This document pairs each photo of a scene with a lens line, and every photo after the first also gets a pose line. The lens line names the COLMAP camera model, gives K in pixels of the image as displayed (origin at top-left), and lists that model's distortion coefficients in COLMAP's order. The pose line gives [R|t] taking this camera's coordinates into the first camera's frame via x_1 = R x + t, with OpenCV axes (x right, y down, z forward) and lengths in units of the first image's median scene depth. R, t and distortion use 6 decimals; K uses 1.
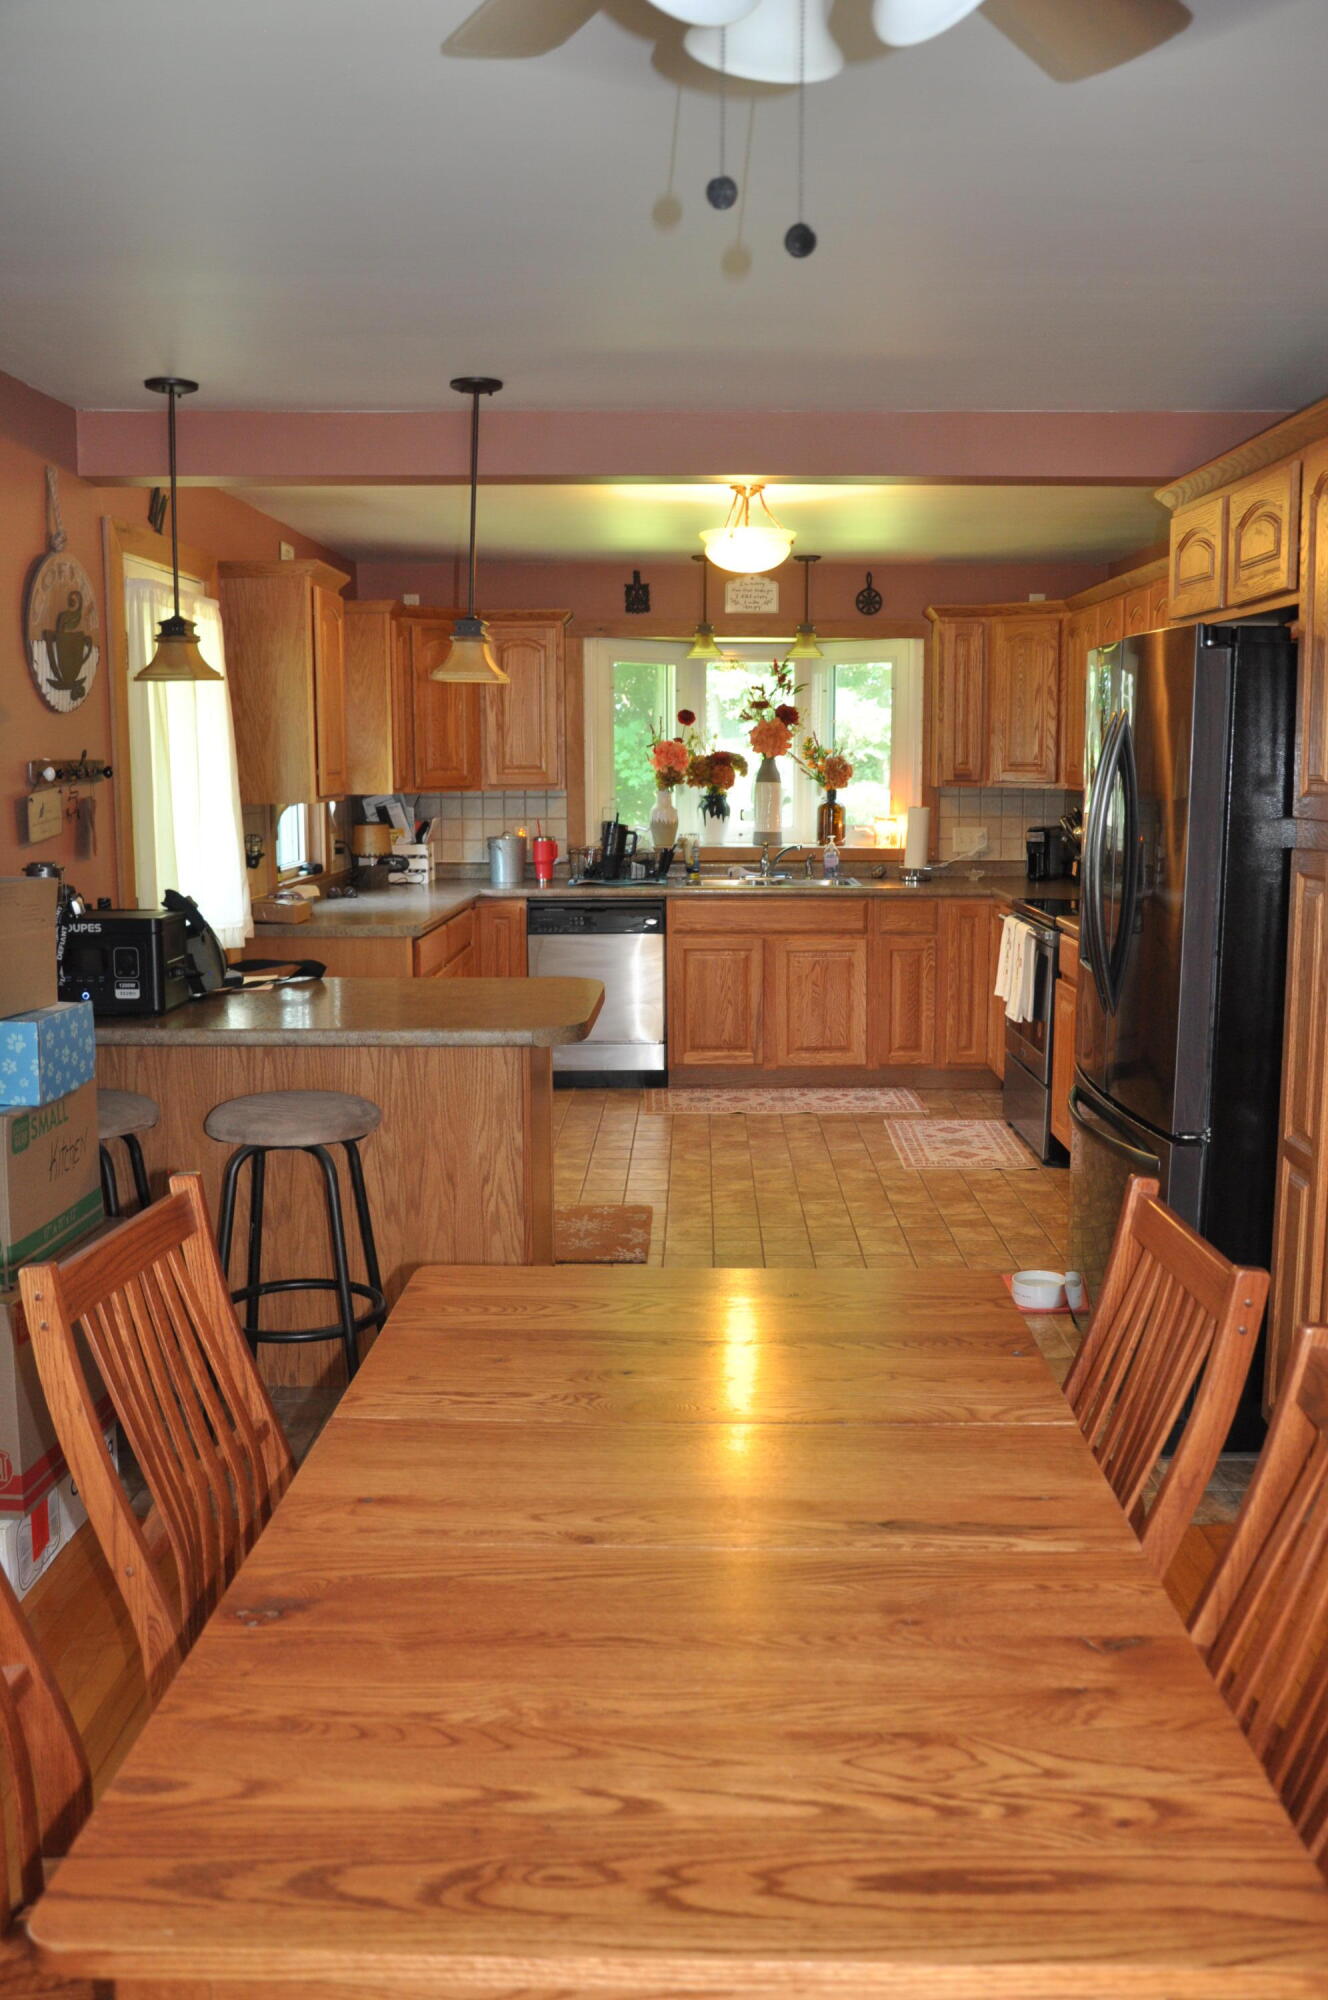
lens RADIAL K [[1582.3, 0, 663.9], [0, 1582.3, 997.9], [0, 0, 1]] dist [-0.001142, 0.005588]
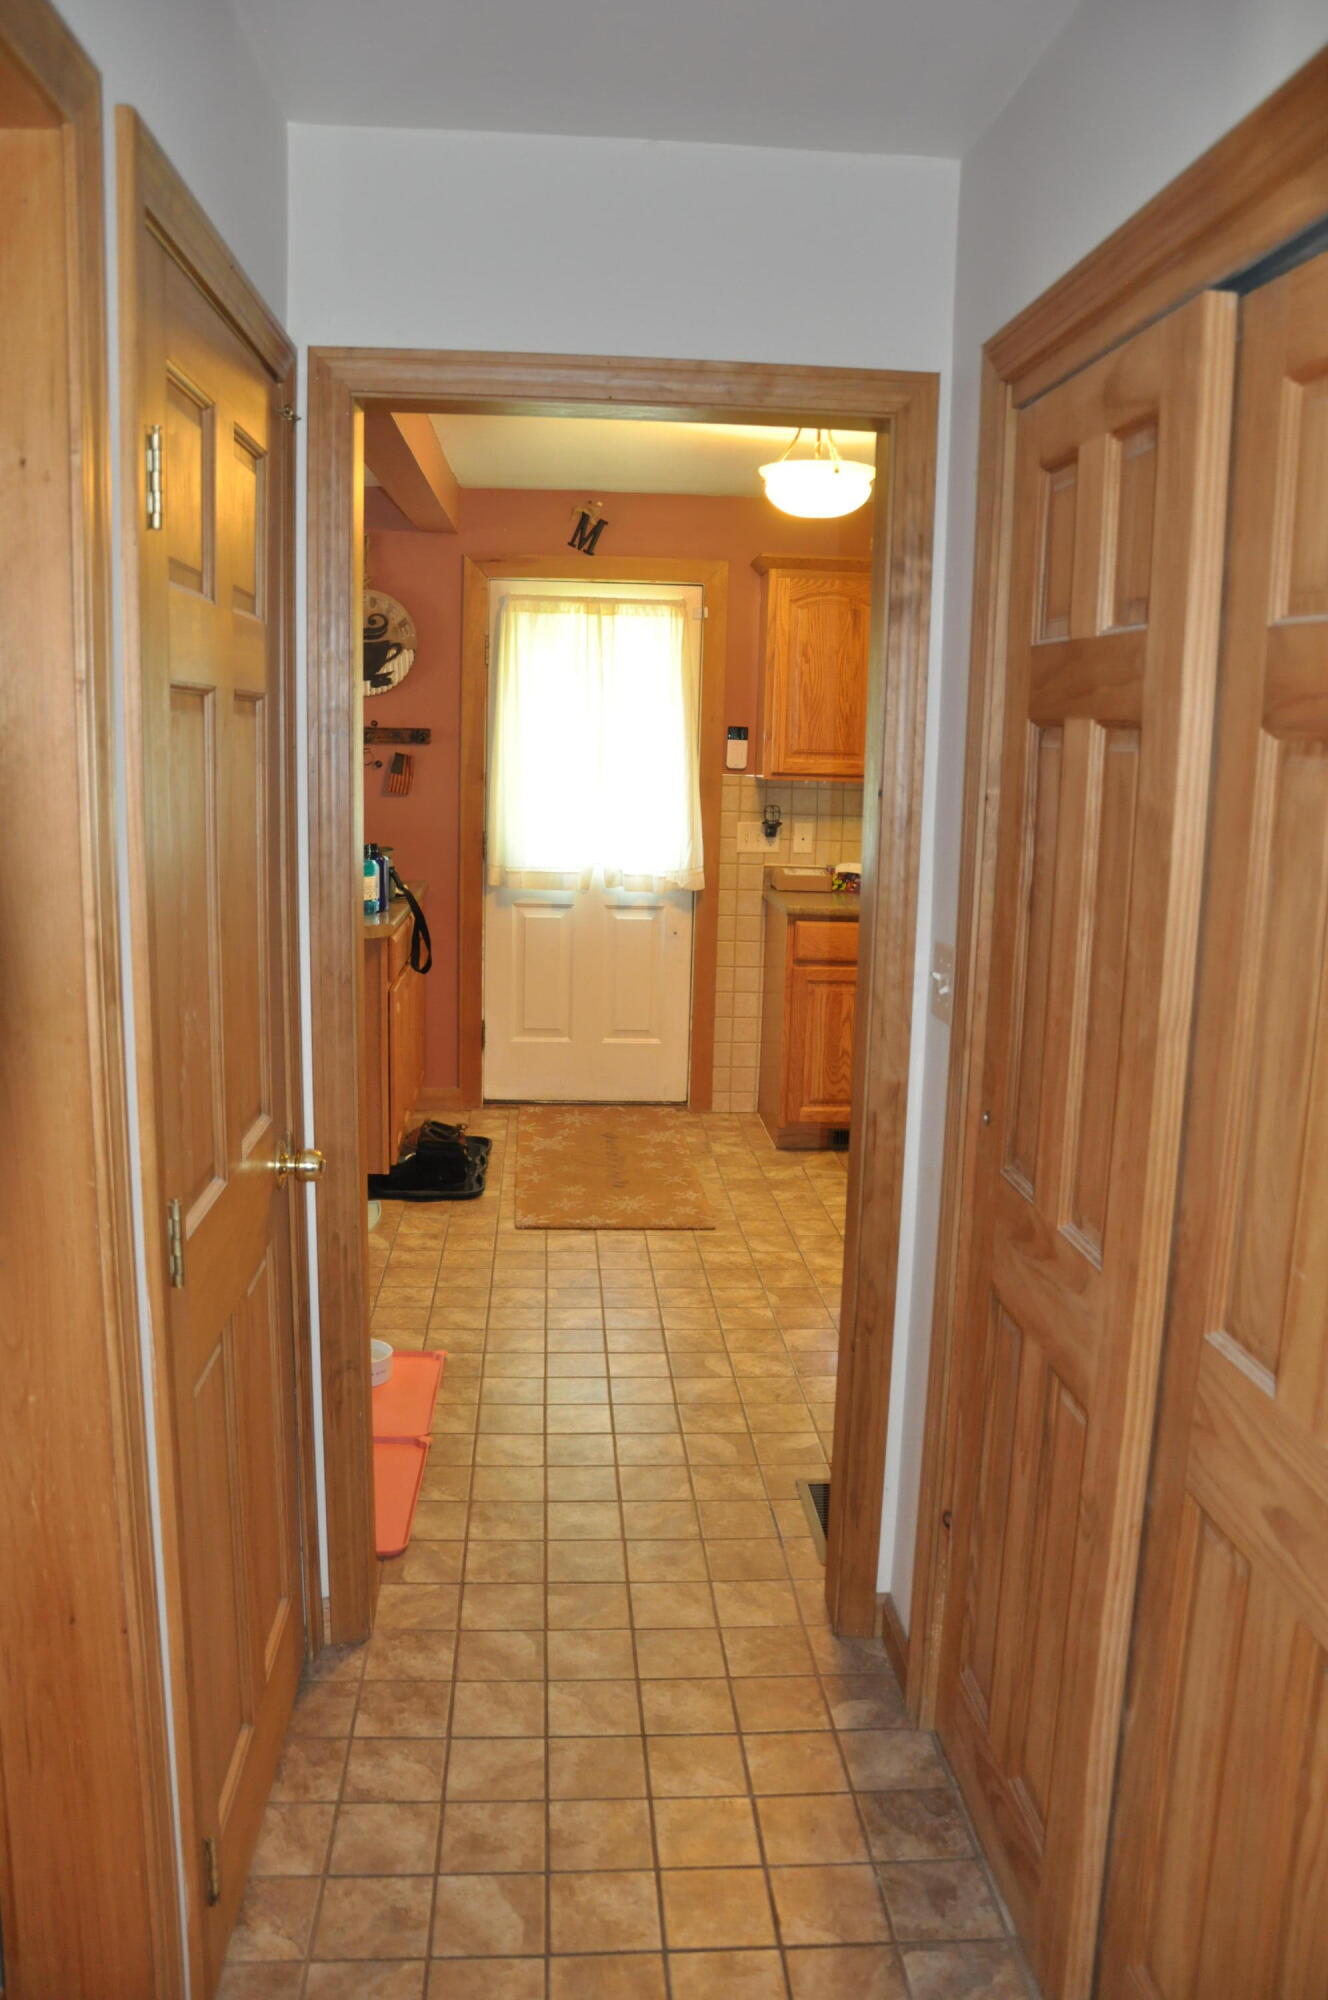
lens RADIAL K [[1582.3, 0, 662.4], [0, 1582.3, 1002.2], [0, 0, 1]] dist [-0.001142, 0.005588]
pose [[0.081602, 0.175354, -0.981118, 0.872191], [-0.149286, 0.975446, 0.161924, -0.138536], [0.985421, 0.133254, 0.105776, 0.873856]]
